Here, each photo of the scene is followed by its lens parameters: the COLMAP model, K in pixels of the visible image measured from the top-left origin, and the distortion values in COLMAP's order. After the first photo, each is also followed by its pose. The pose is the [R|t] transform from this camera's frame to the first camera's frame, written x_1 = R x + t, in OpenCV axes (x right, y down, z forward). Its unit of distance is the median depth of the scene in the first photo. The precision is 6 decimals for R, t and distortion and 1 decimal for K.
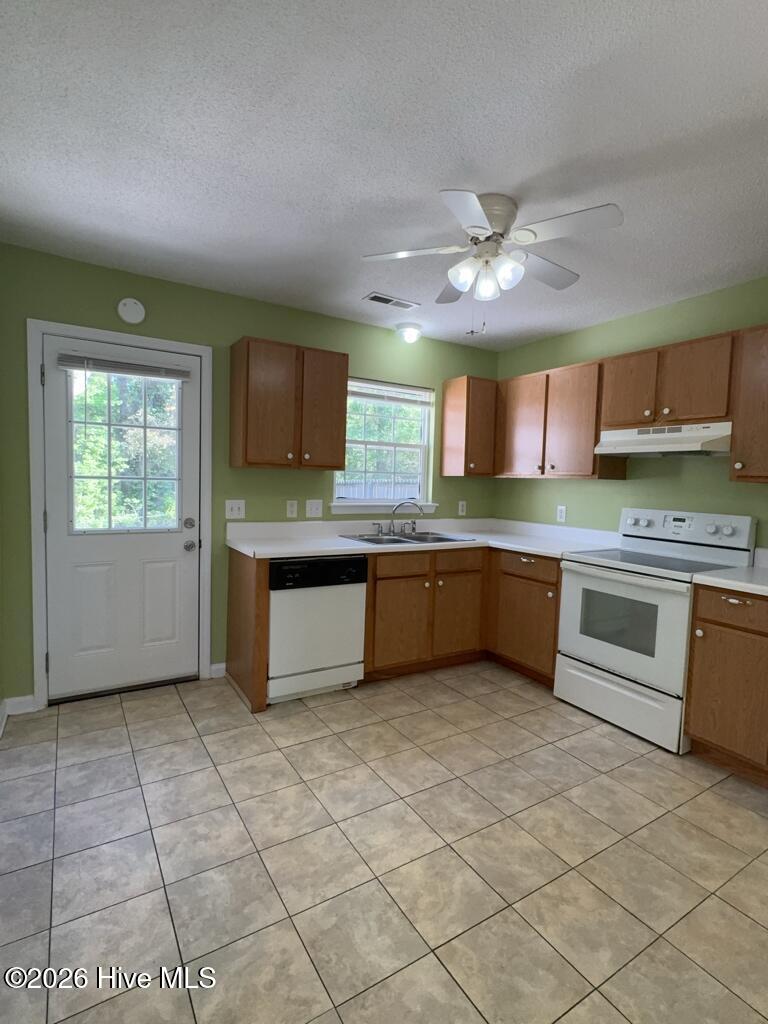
lens RADIAL K [[506.7, 0, 384.0], [0, 506.7, 512.0], [0, 0, 1]] dist [-0.001769, -0.000226]
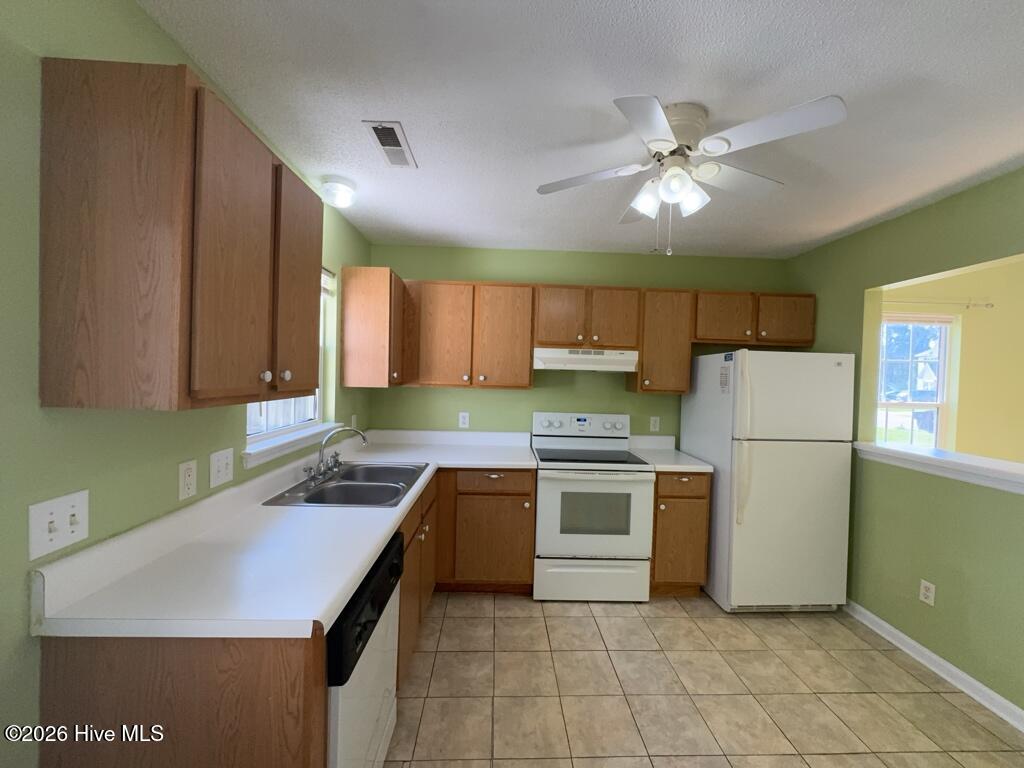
lens RADIAL K [[406.8, 0, 512.0], [0, 406.8, 384.0], [0, 0, 1]] dist [-0.007853, -0.000030]
pose [[0.497773, -0.036210, 0.866551, -0.415580], [0.042644, 0.998941, 0.017246, -0.103901], [-0.866258, 0.028369, 0.498791, 0.636160]]
